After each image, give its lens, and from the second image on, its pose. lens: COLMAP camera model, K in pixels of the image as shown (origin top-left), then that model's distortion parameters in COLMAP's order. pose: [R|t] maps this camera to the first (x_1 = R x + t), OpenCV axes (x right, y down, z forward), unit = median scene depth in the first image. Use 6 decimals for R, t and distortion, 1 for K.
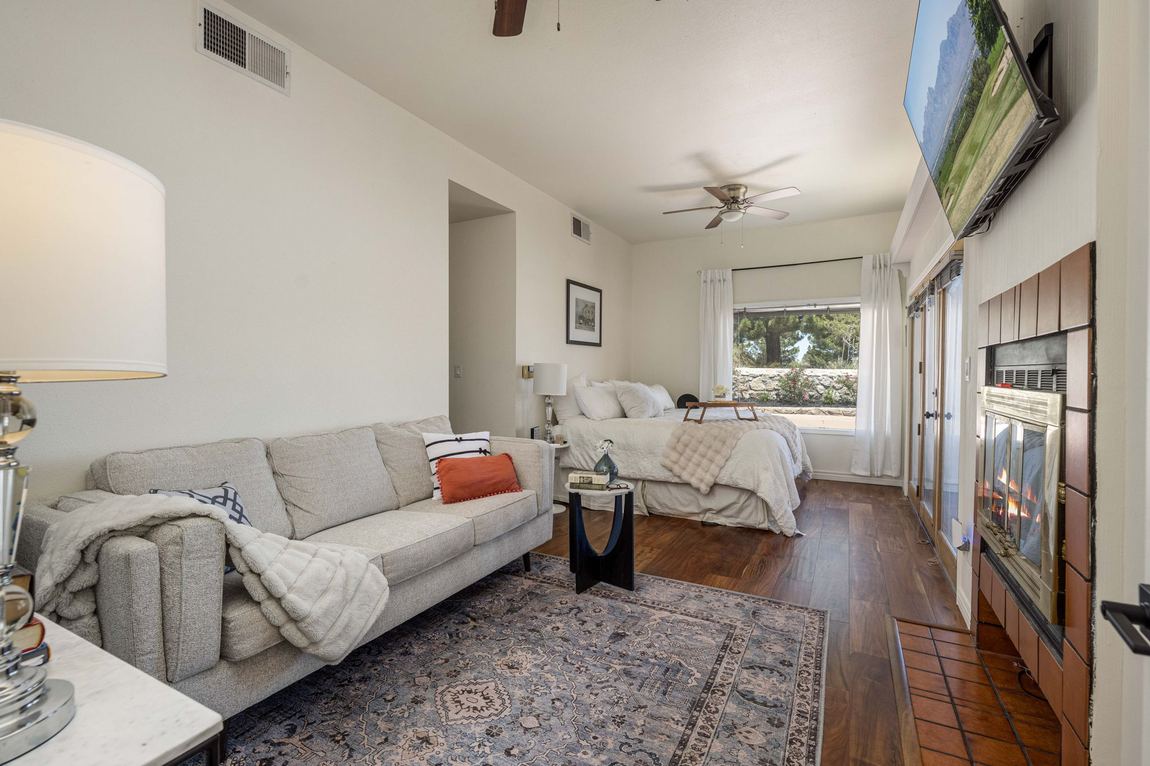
lens RADIAL K [[493.3, 0, 575.5], [0, 493.3, 377.6], [0, 0, 1]] dist [-0.000818, -0.000089]
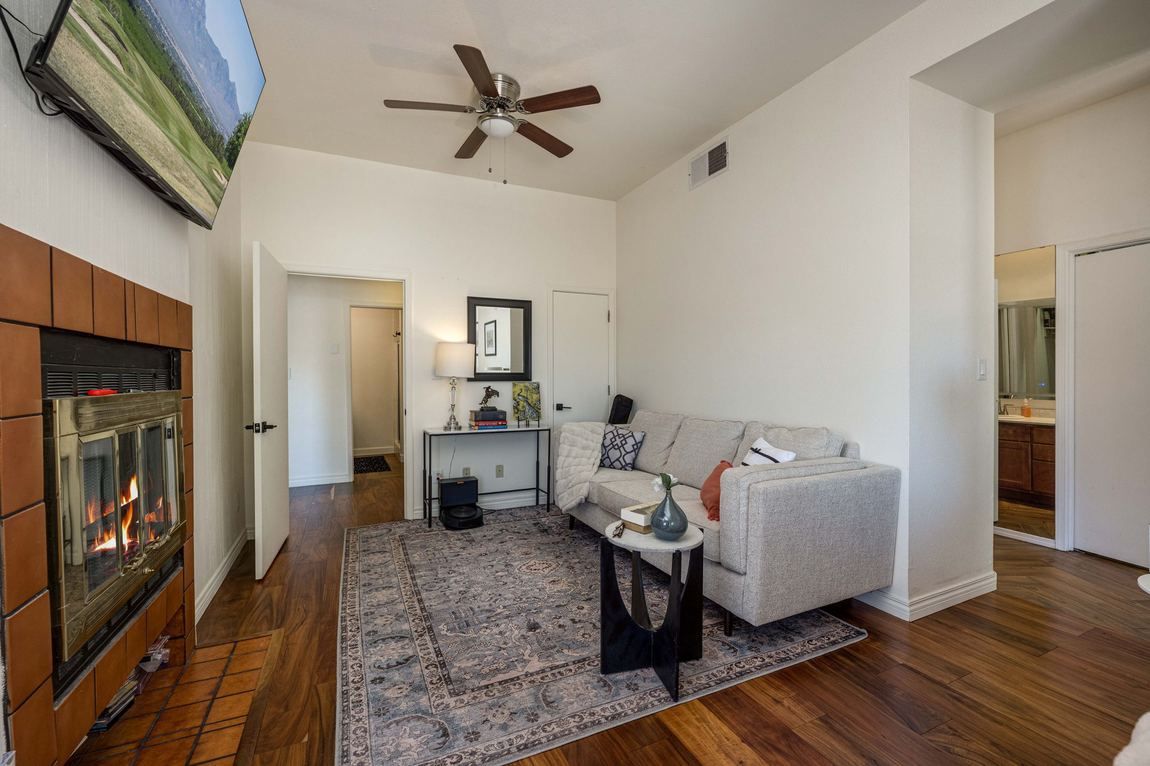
lens RADIAL K [[493.3, 0, 575.5], [0, 493.3, 377.6], [0, 0, 1]] dist [-0.000818, -0.000089]
pose [[-0.590225, 0.005069, -0.807223, 0.954295], [-0.001894, 0.999969, 0.007664, -0.011854], [0.807237, 0.006052, -0.590197, 1.841036]]
